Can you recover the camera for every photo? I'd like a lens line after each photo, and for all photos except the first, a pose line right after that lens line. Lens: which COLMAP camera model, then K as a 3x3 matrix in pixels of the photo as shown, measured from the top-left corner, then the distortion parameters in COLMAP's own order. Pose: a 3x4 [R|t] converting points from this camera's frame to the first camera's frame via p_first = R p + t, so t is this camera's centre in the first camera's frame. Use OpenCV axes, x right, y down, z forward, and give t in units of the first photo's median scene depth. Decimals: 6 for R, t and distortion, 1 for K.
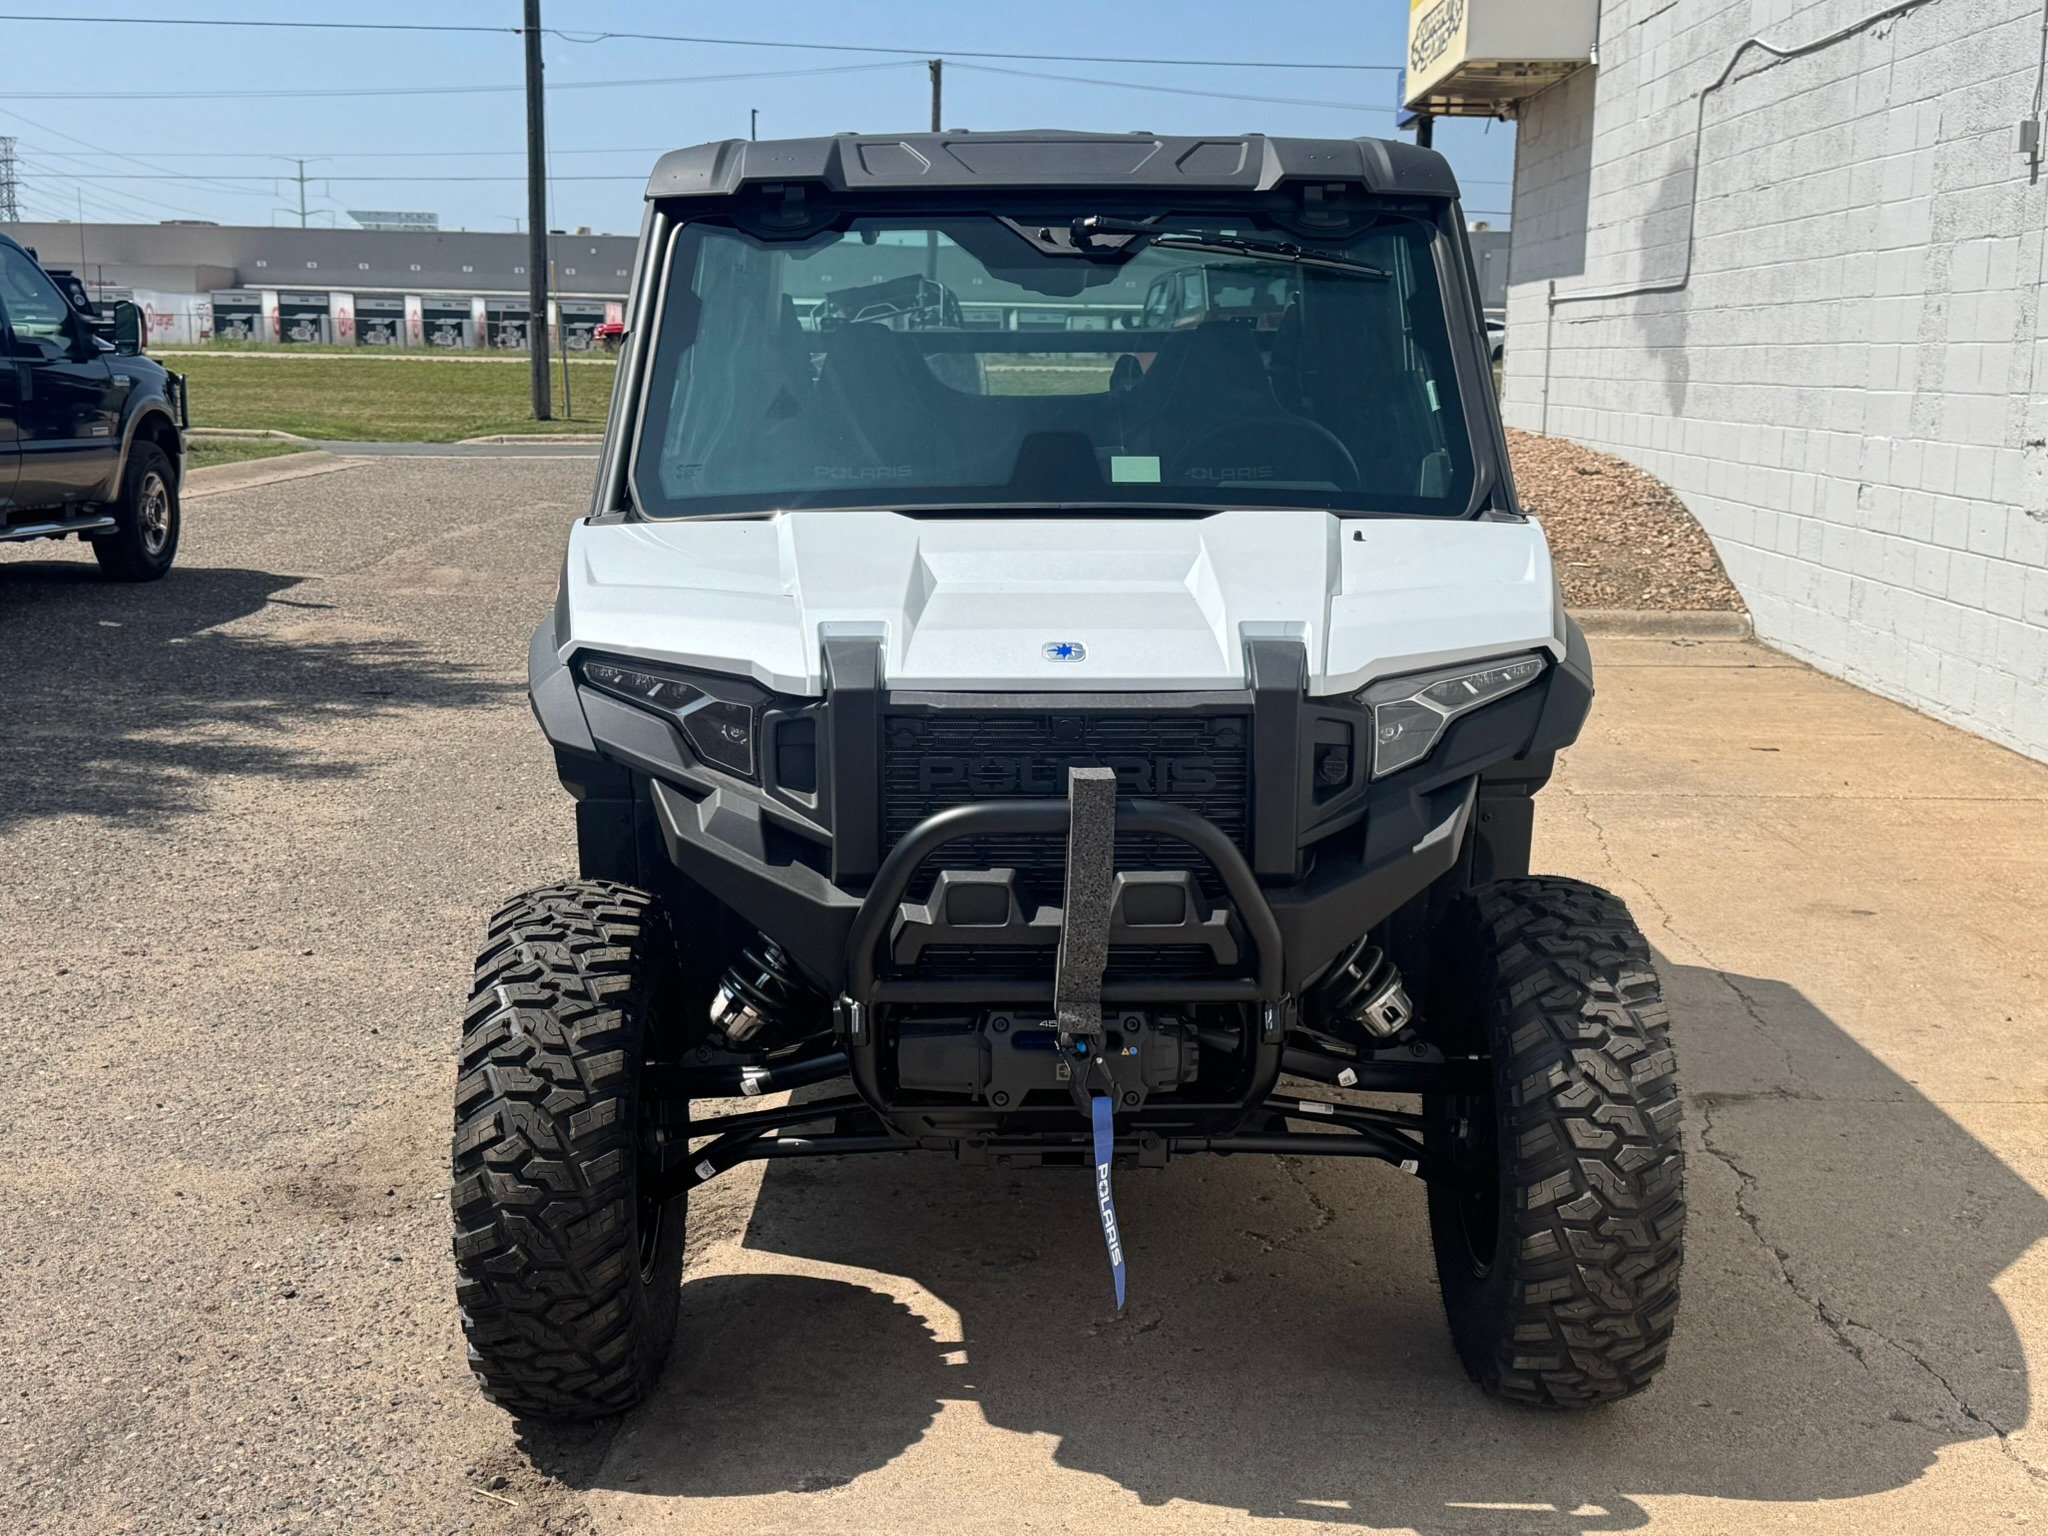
lens RADIAL K [[2426.6, 0, 1019.5], [0, 2426.6, 773.0], [0, 0, 1]] dist [0.189870, -0.451824]
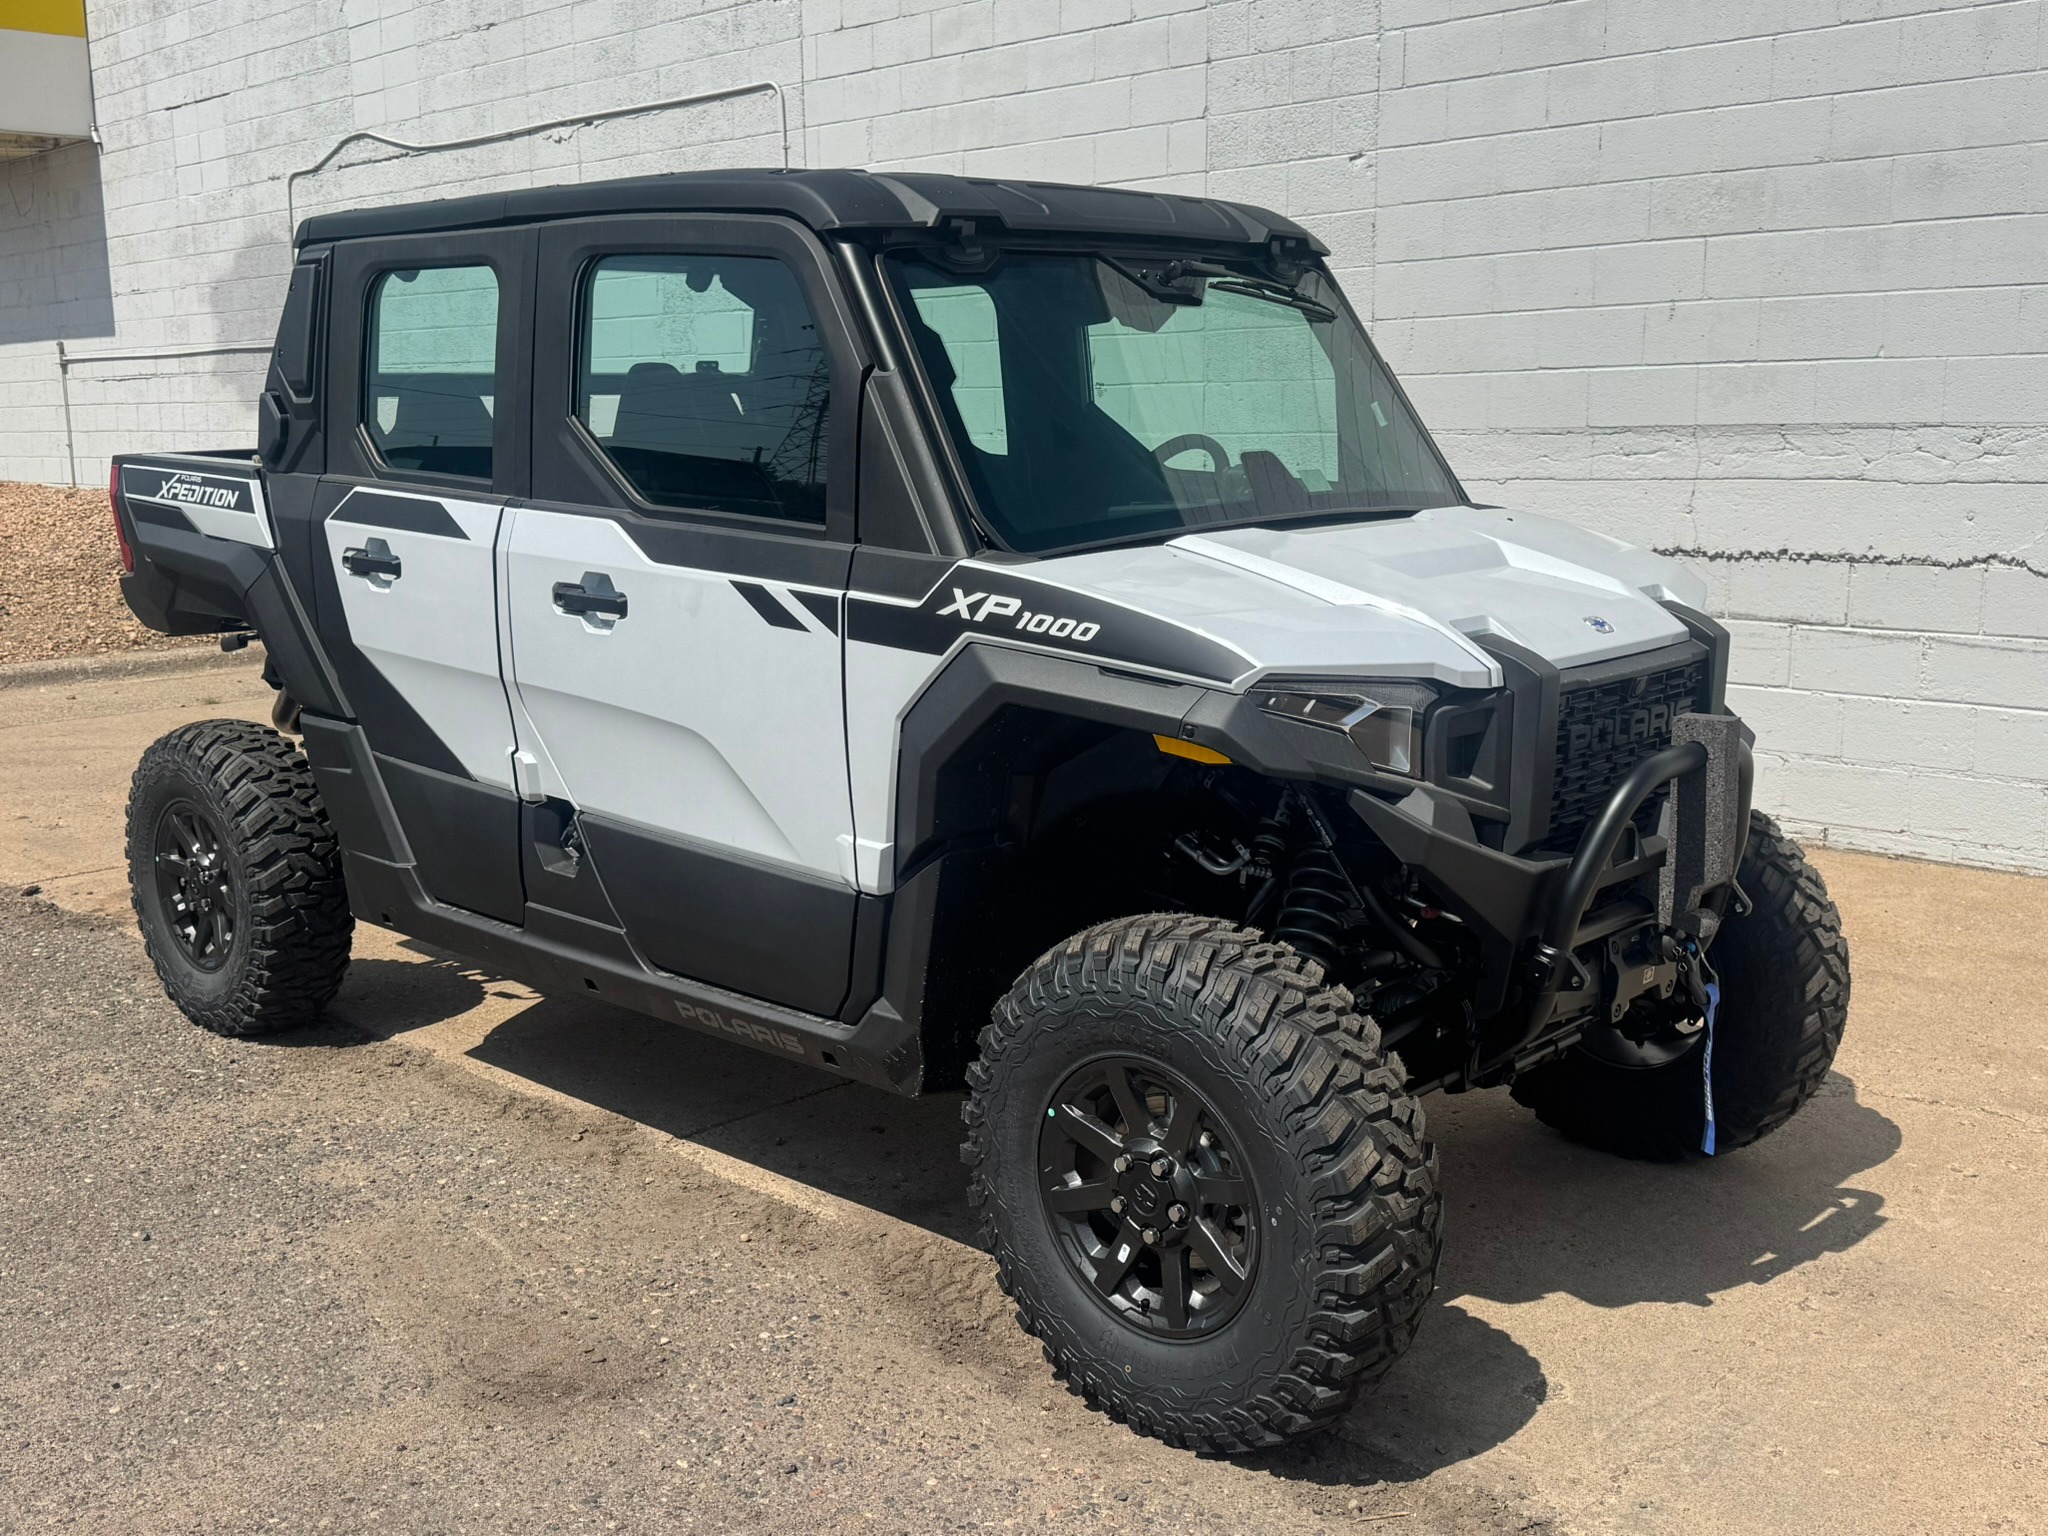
lens RADIAL K [[2030.1, 0, 1036.8], [0, 2030.1, 770.1], [0, 0, 1]] dist [0.134365, -0.268185]
pose [[0.683219, -0.145584, 0.715554, -0.837342], [0.143316, 0.987599, 0.064094, -0.078627], [-0.716011, 0.058760, 0.695611, 0.482334]]
